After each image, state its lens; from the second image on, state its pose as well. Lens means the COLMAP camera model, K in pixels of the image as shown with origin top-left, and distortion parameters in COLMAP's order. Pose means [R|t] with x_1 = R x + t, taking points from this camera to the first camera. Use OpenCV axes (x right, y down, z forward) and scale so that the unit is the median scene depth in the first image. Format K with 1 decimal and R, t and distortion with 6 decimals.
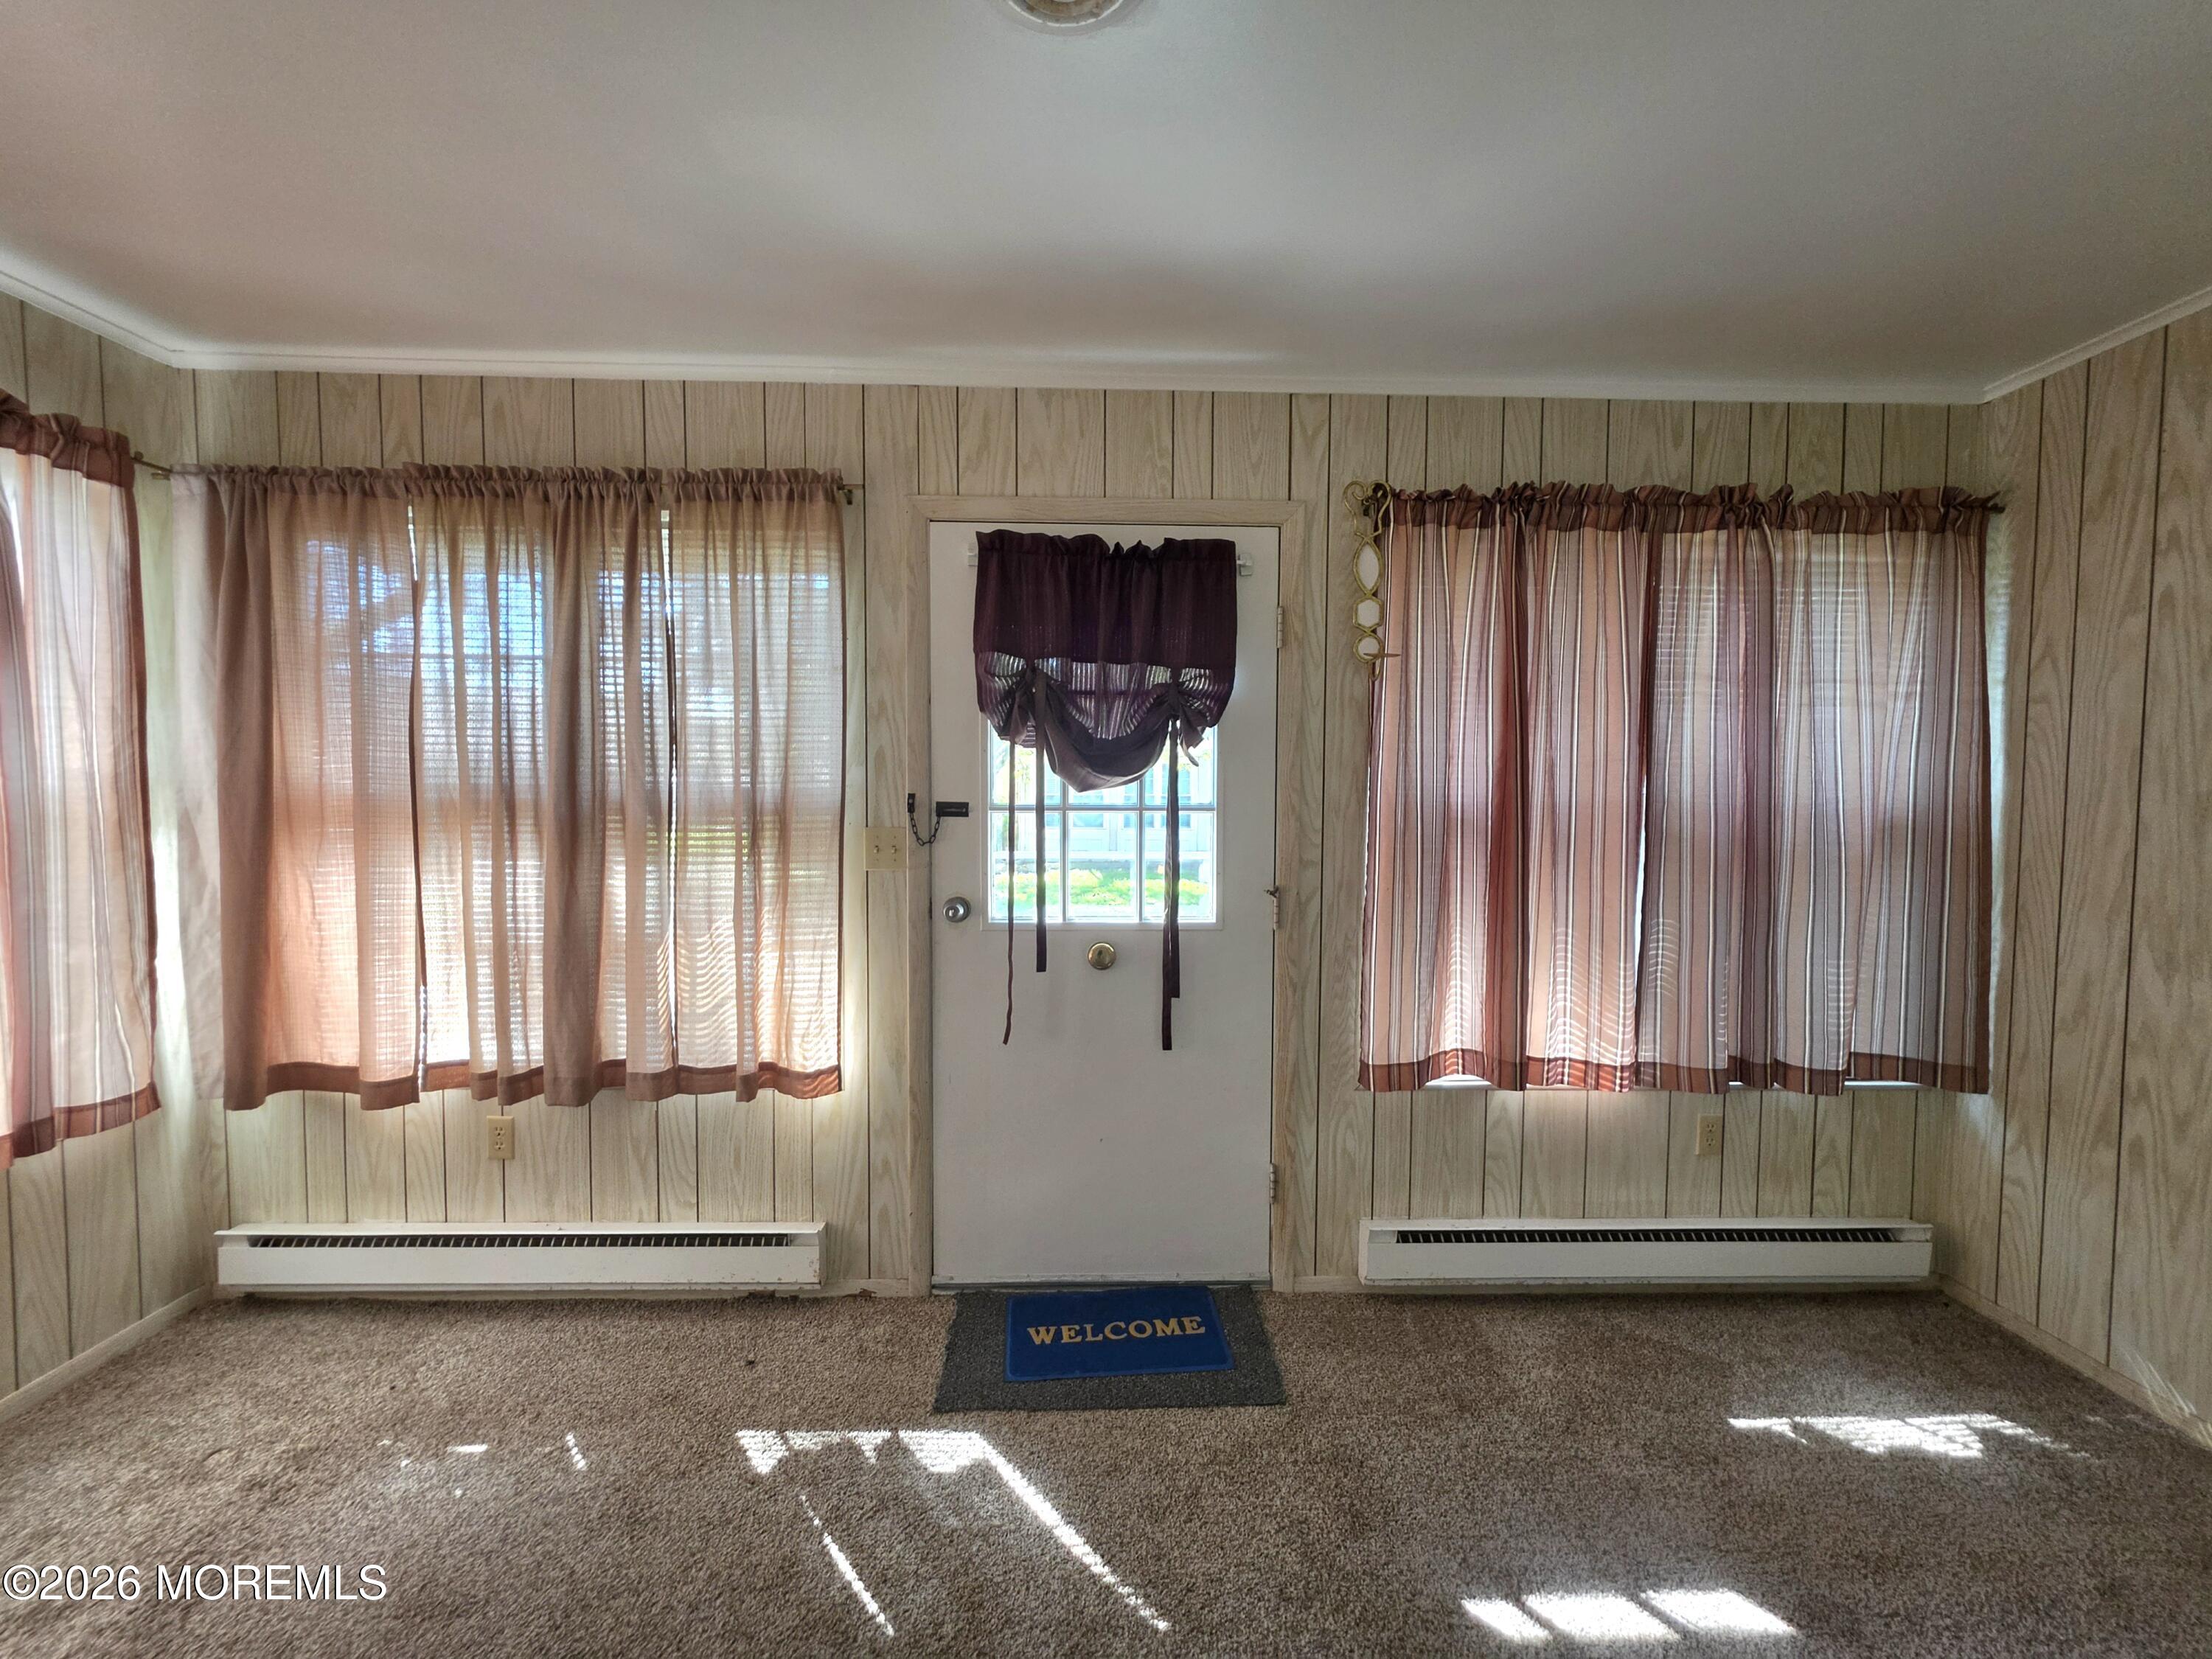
lens RADIAL K [[885.8, 0, 1112.2], [0, 885.8, 827.1], [0, 0, 1]] dist [0.001581, -0.000372]
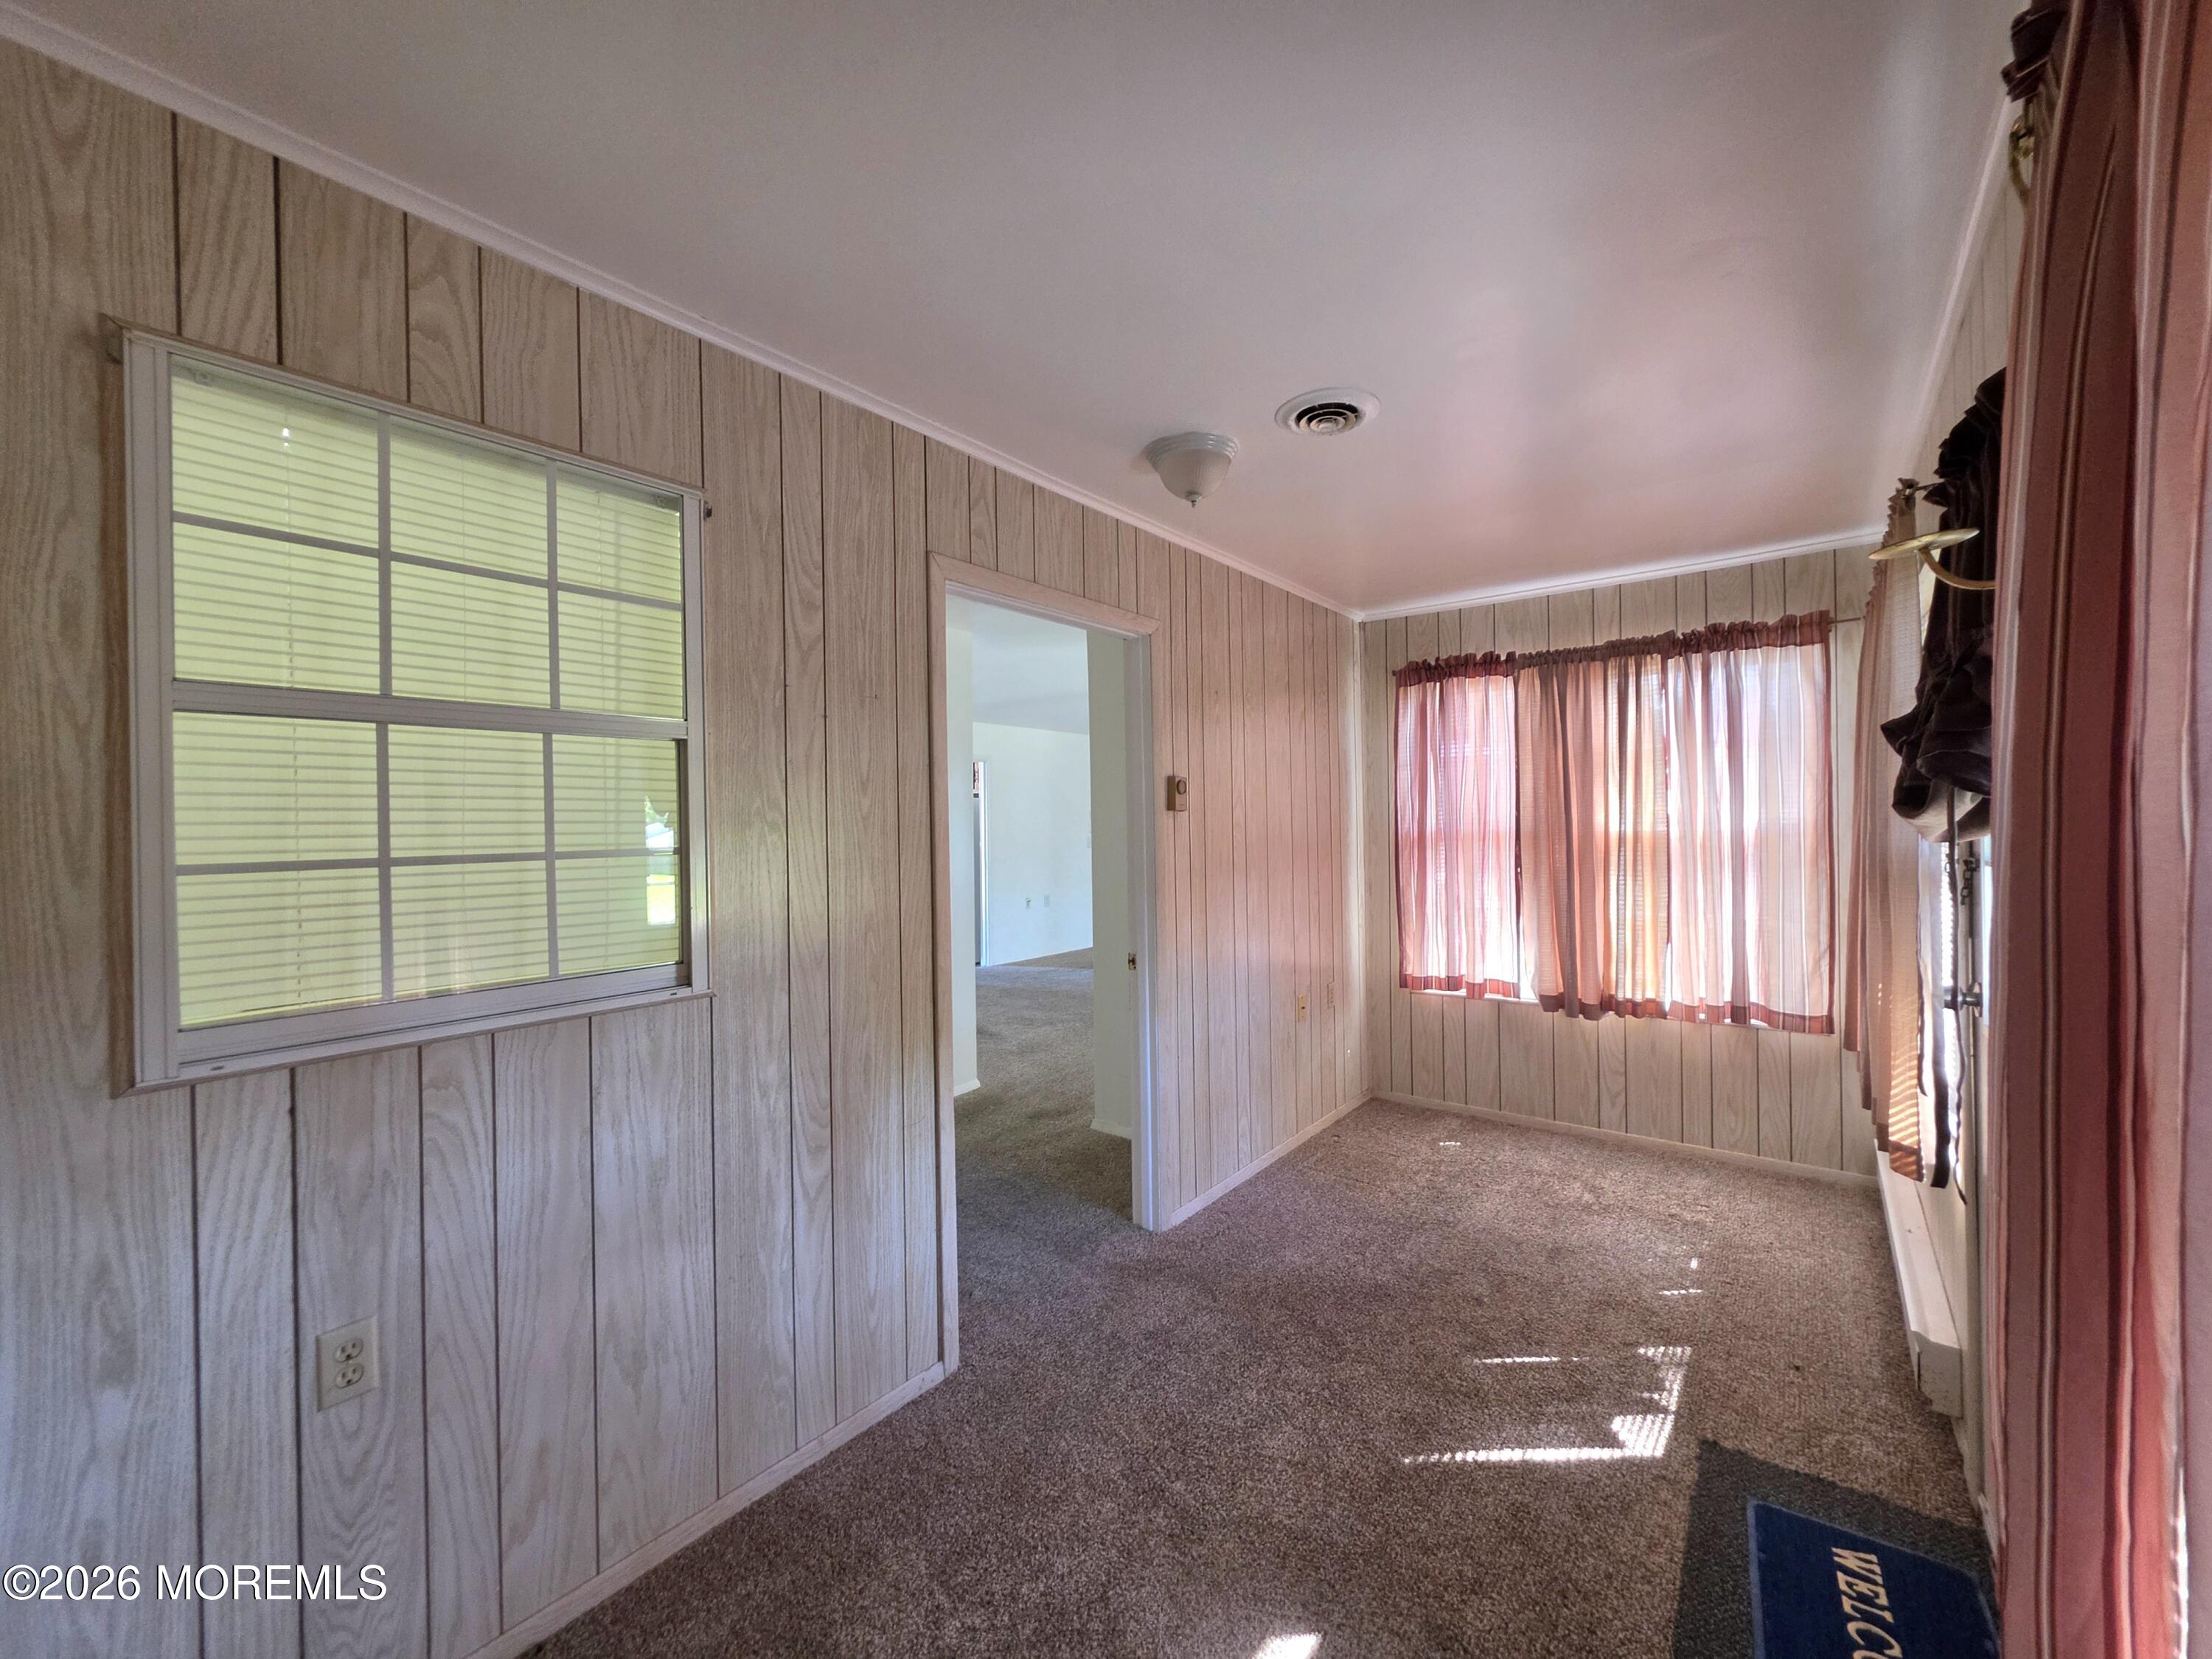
lens RADIAL K [[885.8, 0, 1109.1], [0, 885.8, 835.8], [0, 0, 1]] dist [0.001581, -0.000372]
pose [[-0.647218, 0.001615, -0.762303, 1.051819], [-0.029303, 0.999206, 0.026996, -0.040761], [0.761741, 0.039810, -0.646657, 1.158500]]
